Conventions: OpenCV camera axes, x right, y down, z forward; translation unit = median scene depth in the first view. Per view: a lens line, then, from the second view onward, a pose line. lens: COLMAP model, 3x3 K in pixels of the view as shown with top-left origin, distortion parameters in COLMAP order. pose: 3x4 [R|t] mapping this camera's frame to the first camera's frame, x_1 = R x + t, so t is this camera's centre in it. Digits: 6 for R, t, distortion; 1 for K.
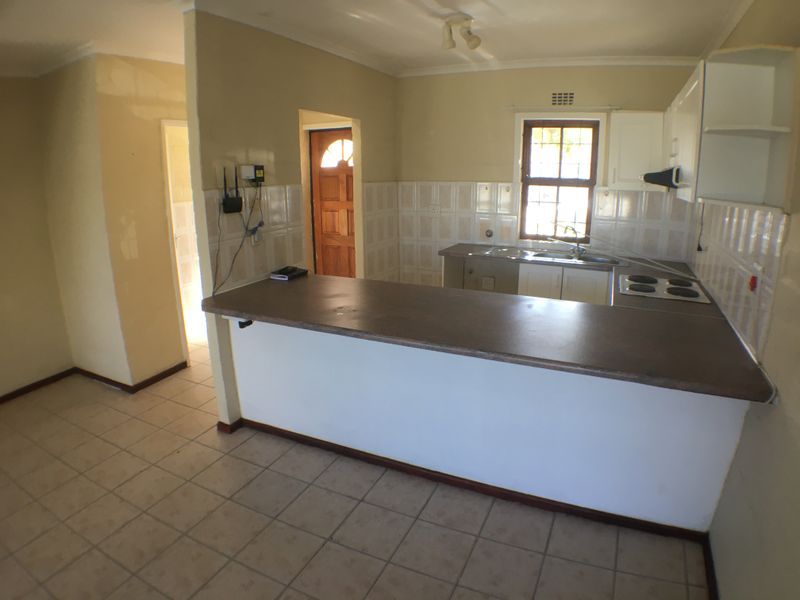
lens RADIAL K [[466.8, 0, 396.9], [0, 466.8, 305.0], [0, 0, 1]] dist [-0.172634, 0.025459]
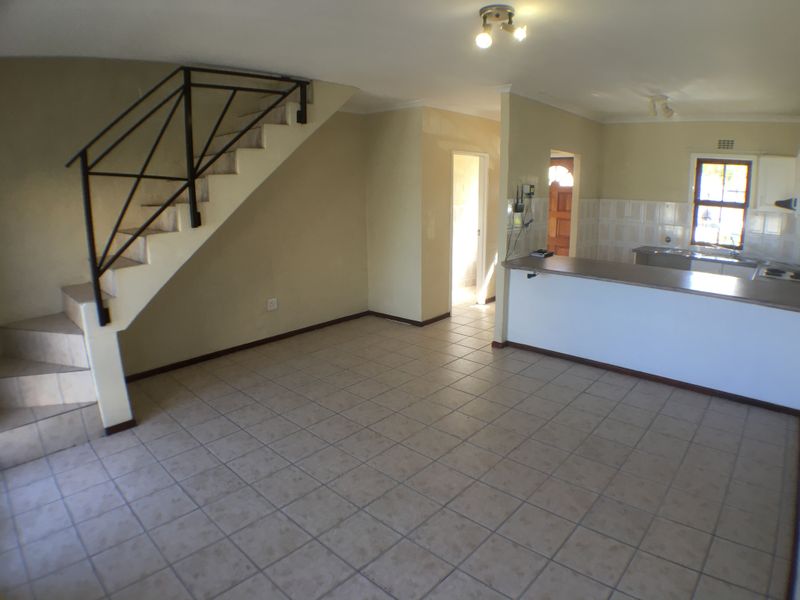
lens RADIAL K [[462.4, 0, 400.0], [0, 462.4, 300.0], [0, 0, 1]] dist [-0.167166, 0.020576]
pose [[0.952164, 0.073262, -0.296676, -0.177352], [-0.084446, 0.996113, -0.025043, 0.133966], [0.293689, 0.048898, 0.954650, -0.486850]]
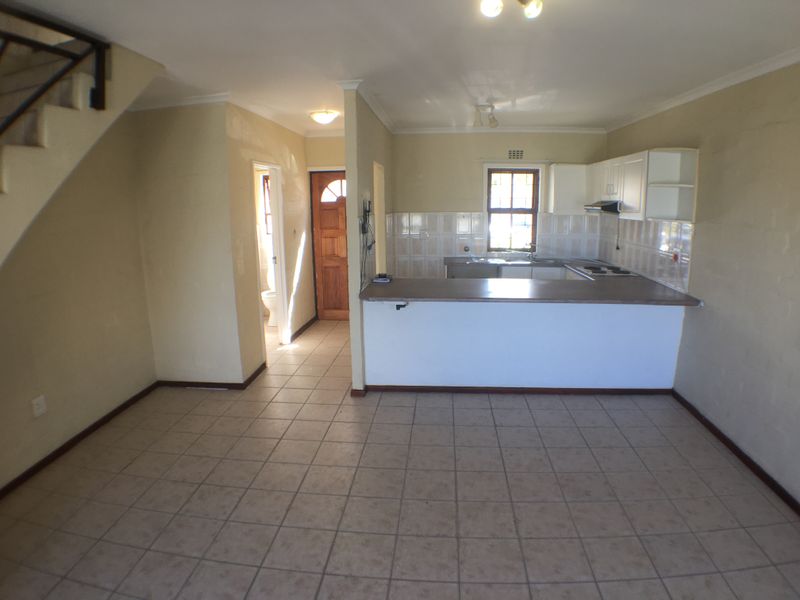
lens RADIAL K [[466.8, 0, 396.9], [0, 466.8, 305.0], [0, 0, 1]] dist [-0.172634, 0.025459]
pose [[0.942573, -0.077617, 0.324857, -0.515666], [0.098541, 0.993954, -0.048434, 0.066436], [-0.319133, 0.077664, 0.944522, -0.262941]]
